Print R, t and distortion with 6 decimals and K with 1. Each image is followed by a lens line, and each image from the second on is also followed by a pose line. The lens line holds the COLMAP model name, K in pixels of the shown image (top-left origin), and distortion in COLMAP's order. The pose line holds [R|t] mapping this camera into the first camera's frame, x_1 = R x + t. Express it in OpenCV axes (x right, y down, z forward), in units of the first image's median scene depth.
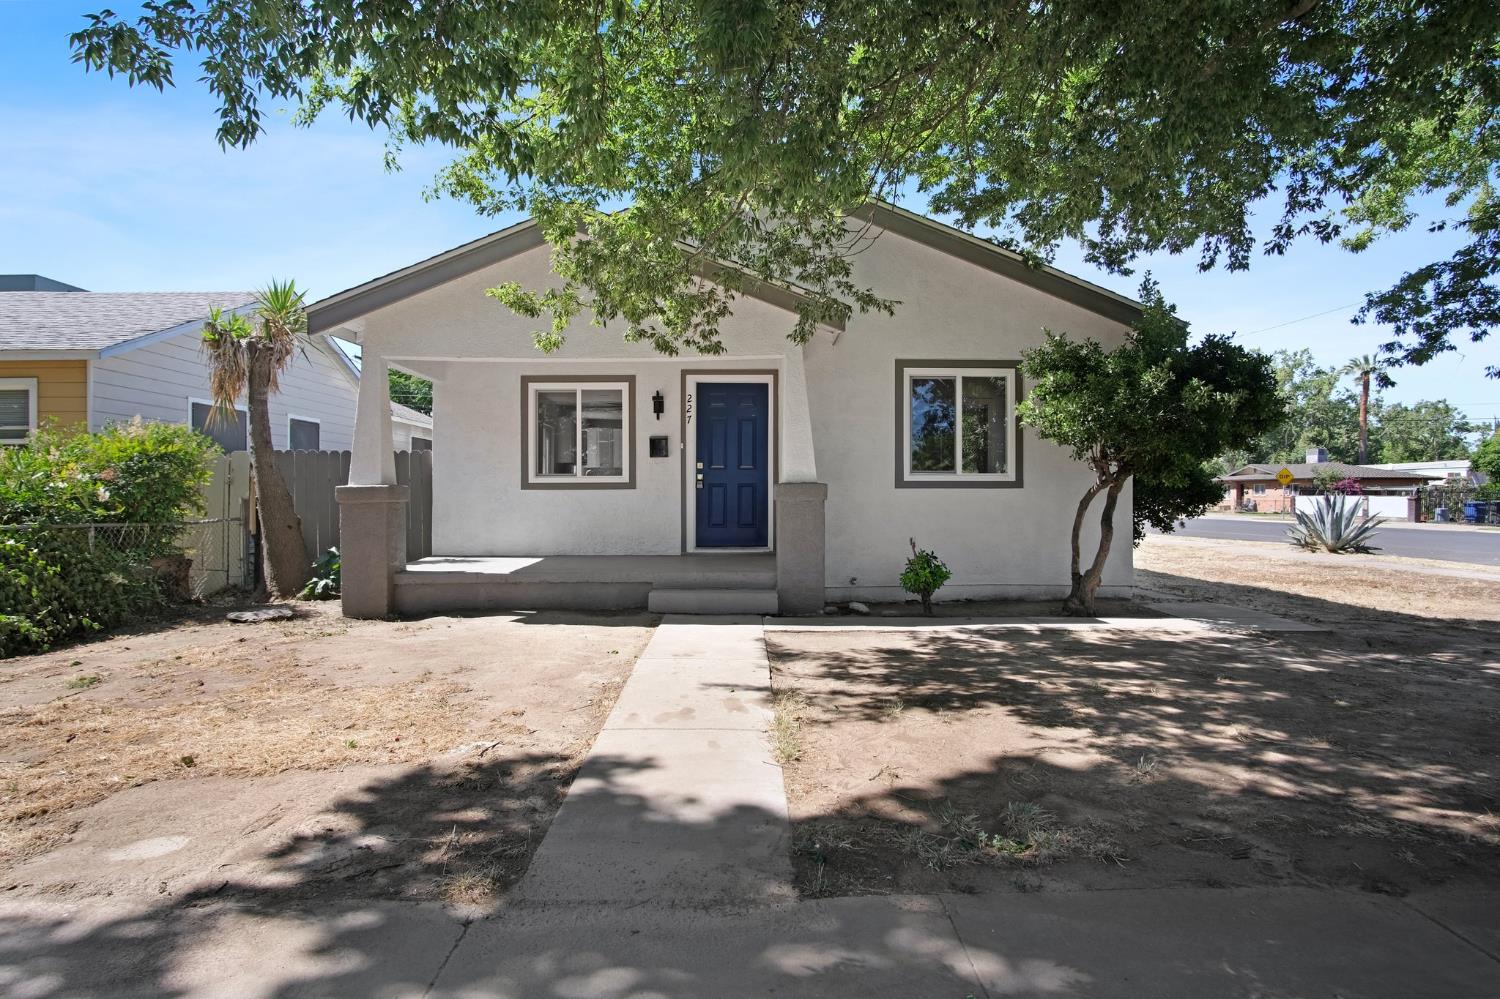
lens RADIAL K [[808.7, 0, 743.1], [0, 808.7, 498.4], [0, 0, 1]] dist [-0.023967, 0.000420]
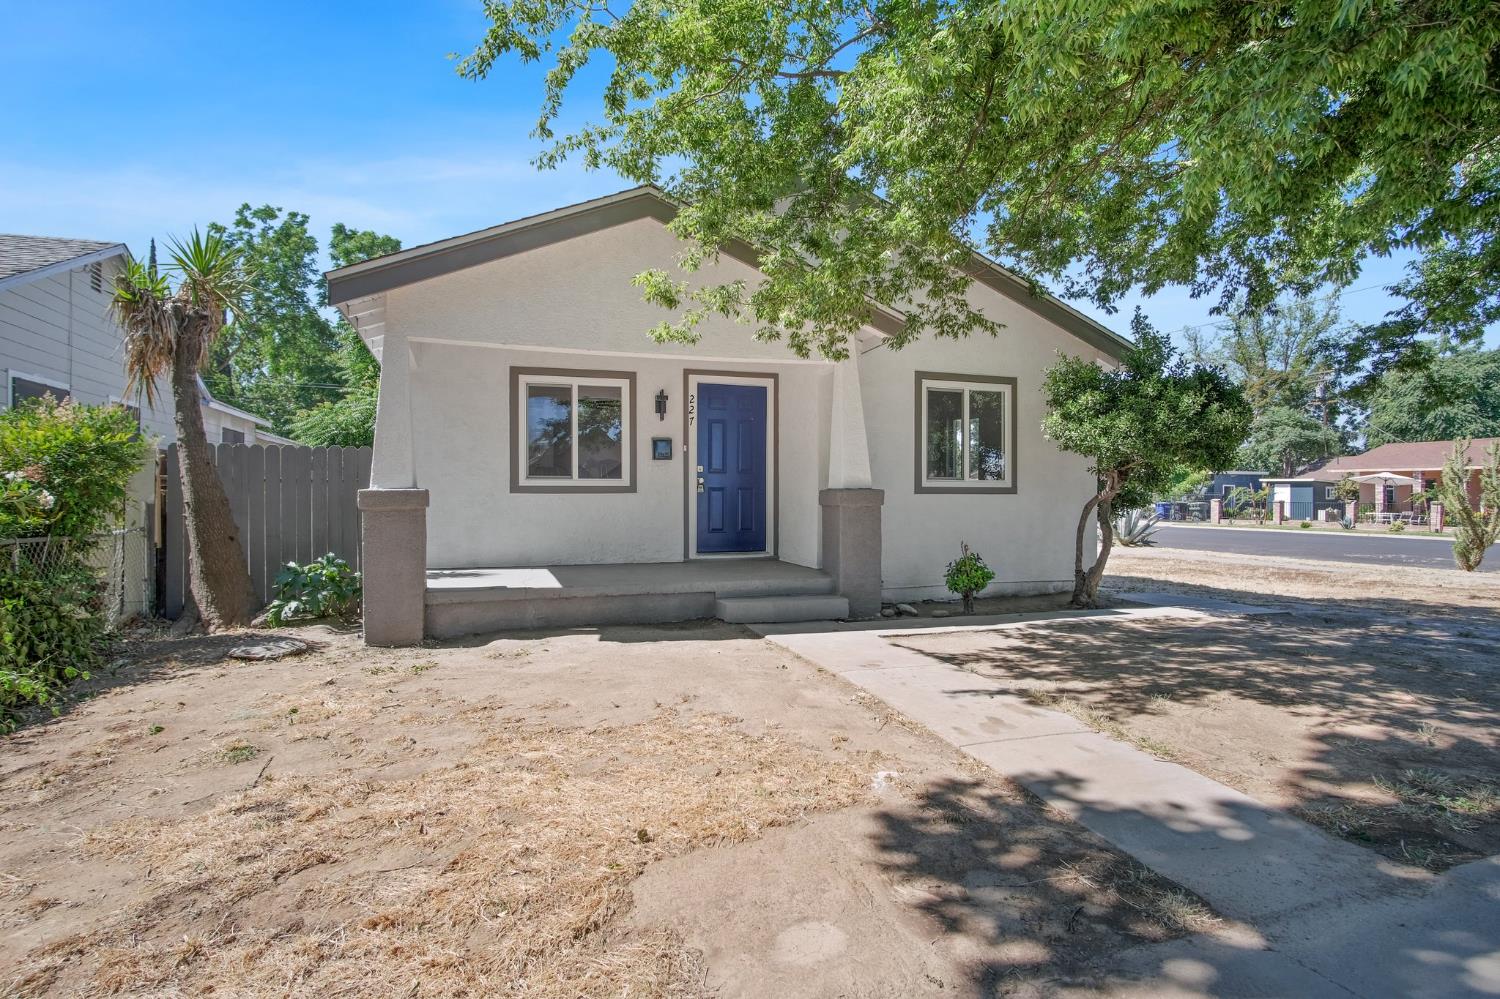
lens RADIAL K [[808.7, 0, 743.1], [0, 808.7, 498.4], [0, 0, 1]] dist [-0.023967, 0.000420]
pose [[0.950113, 0.001529, 0.311901, -0.337746], [-0.001971, 0.999997, 0.001102, -0.007041], [-0.311899, -0.001661, 0.950114, 0.070971]]
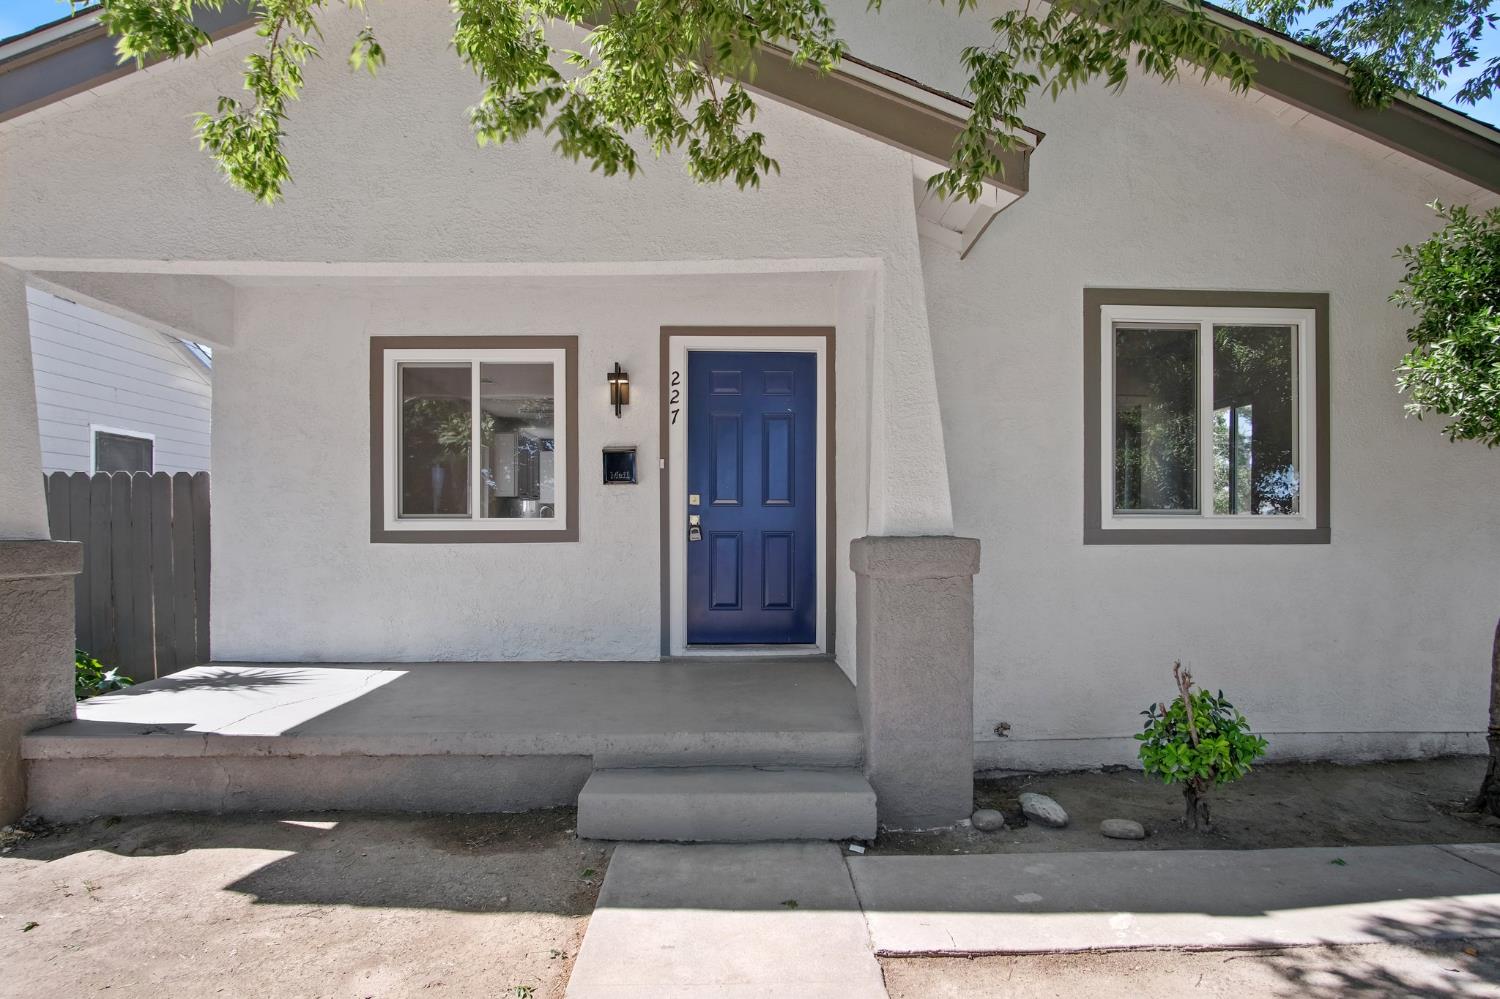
lens RADIAL K [[821.9, 0, 749.3], [0, 821.9, 534.2], [0, 0, 1]] dist [-0.022702, 0.001651]
pose [[0.999846, -0.000304, 0.017524, -0.027968], [0.000298, 1.000000, 0.000340, -0.018564], [-0.017524, -0.000335, 0.999846, 0.476680]]
